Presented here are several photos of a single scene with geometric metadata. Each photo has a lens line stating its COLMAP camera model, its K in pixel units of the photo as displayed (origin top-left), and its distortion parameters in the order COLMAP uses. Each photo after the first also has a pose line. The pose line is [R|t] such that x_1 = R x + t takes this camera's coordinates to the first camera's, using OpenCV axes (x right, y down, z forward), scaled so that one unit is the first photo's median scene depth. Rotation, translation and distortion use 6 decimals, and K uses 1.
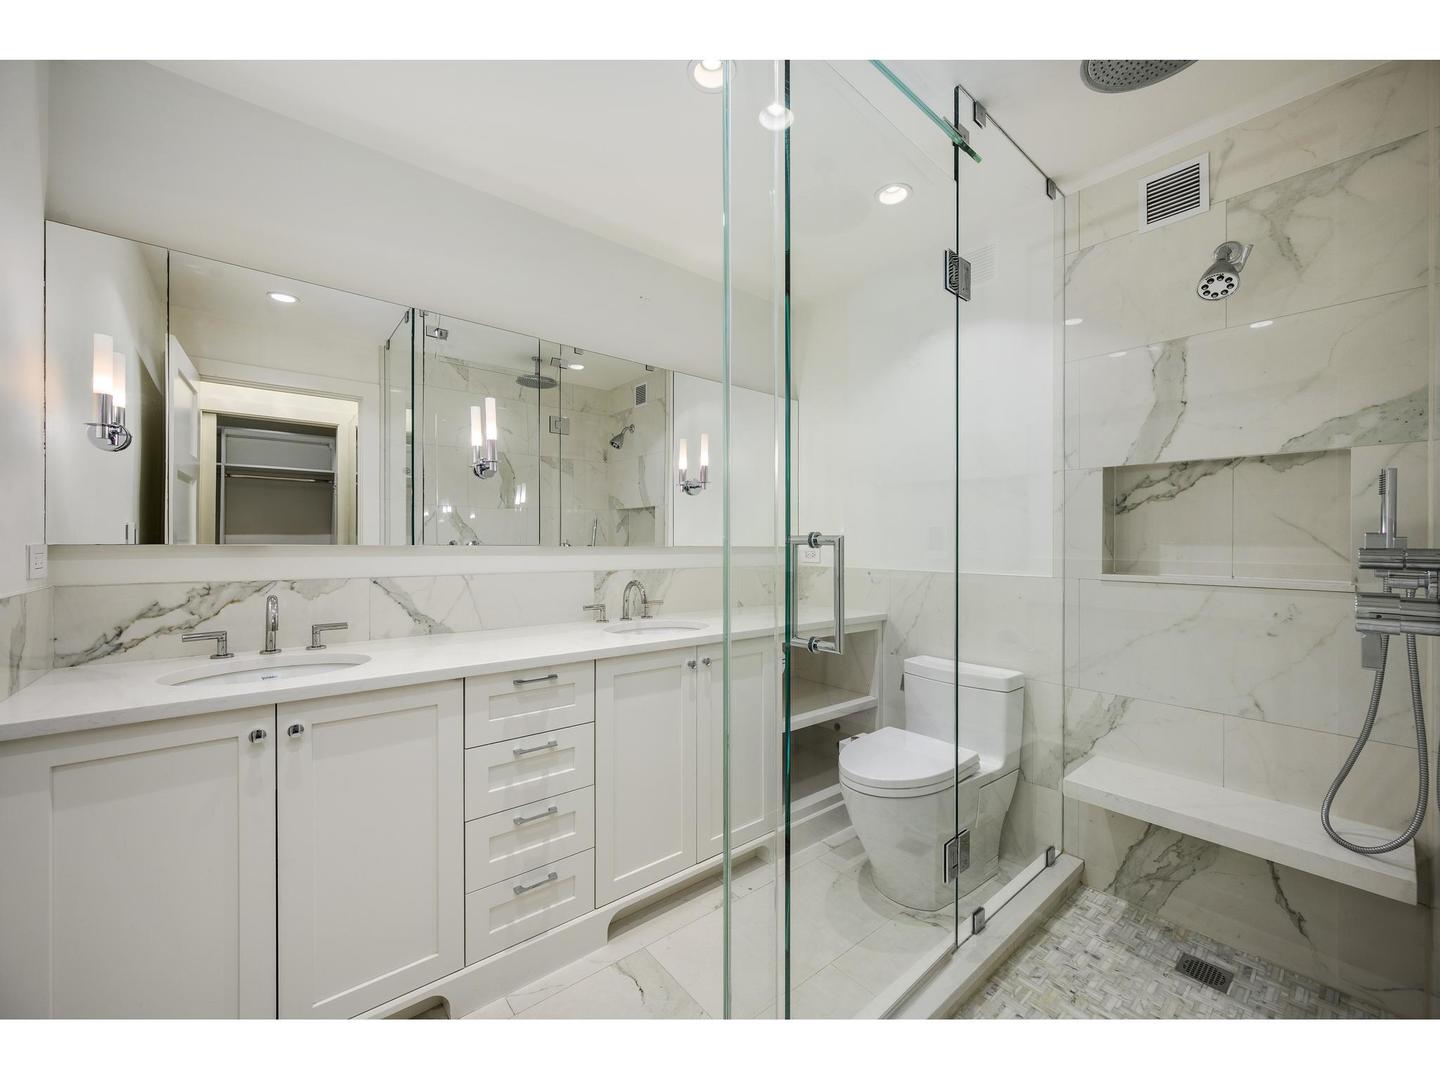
lens RADIAL K [[581.8, 0, 720.0], [0, 581.8, 540.0], [0, 0, 1]] dist [-0.000776, 0.000025]
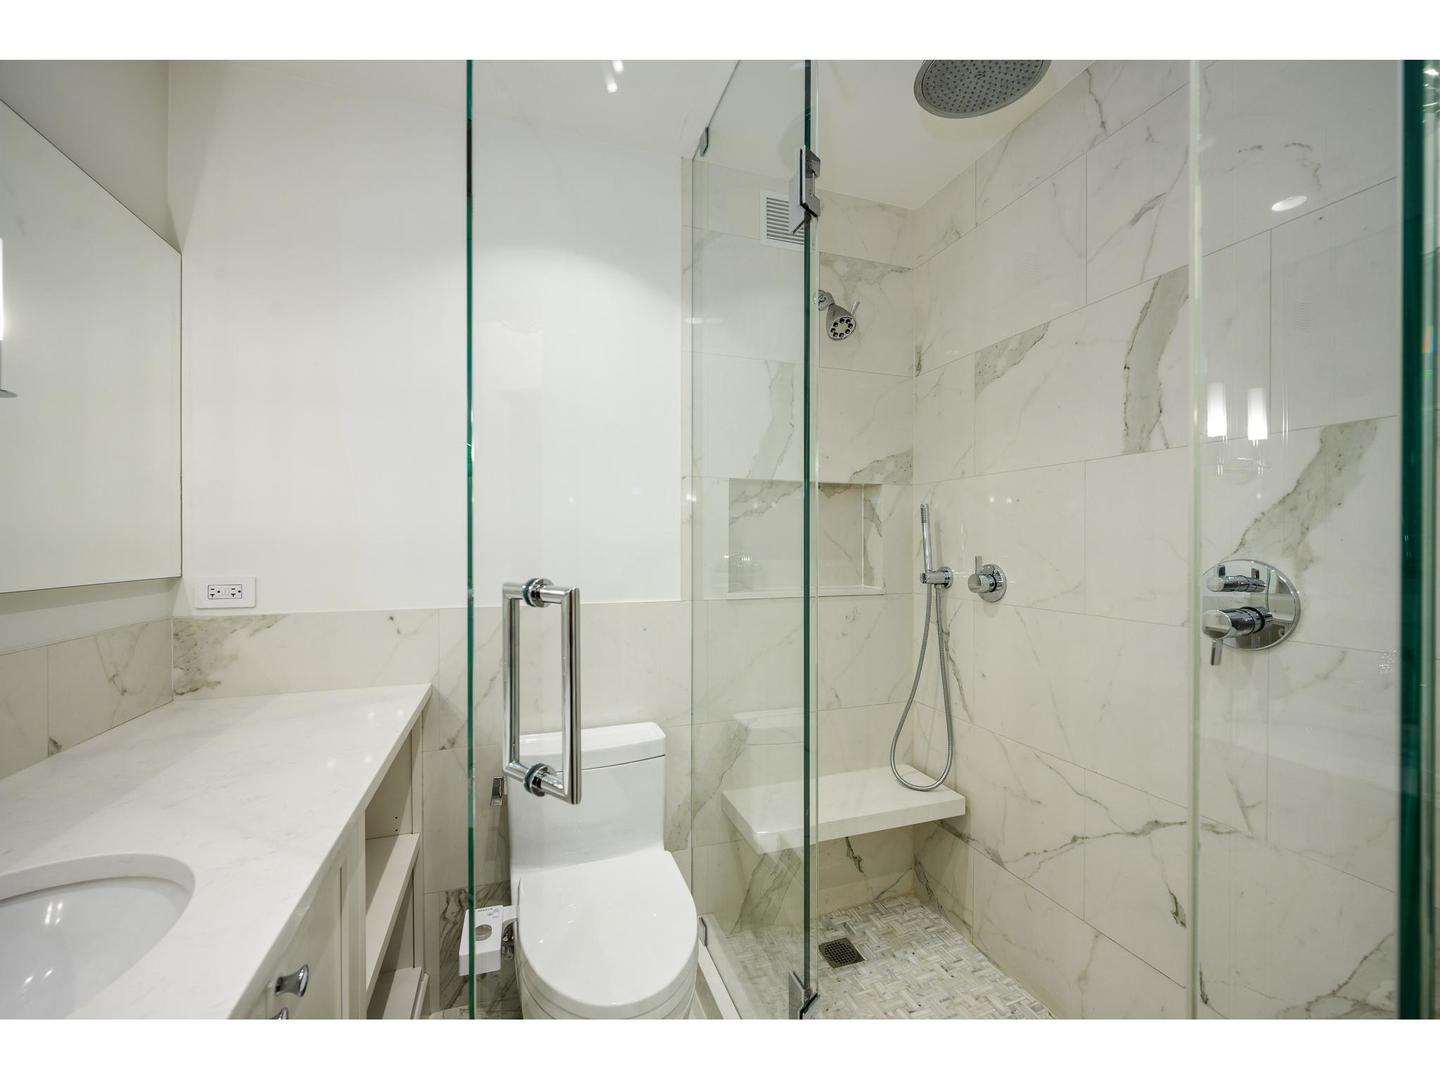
lens RADIAL K [[581.8, 0, 720.0], [0, 581.8, 540.0], [0, 0, 1]] dist [-0.000776, 0.000025]
pose [[0.348377, -0.003761, 0.937347, -0.257332], [-0.003217, 0.999981, 0.005208, -0.035991], [-0.937349, -0.004830, 0.348359, 0.815749]]
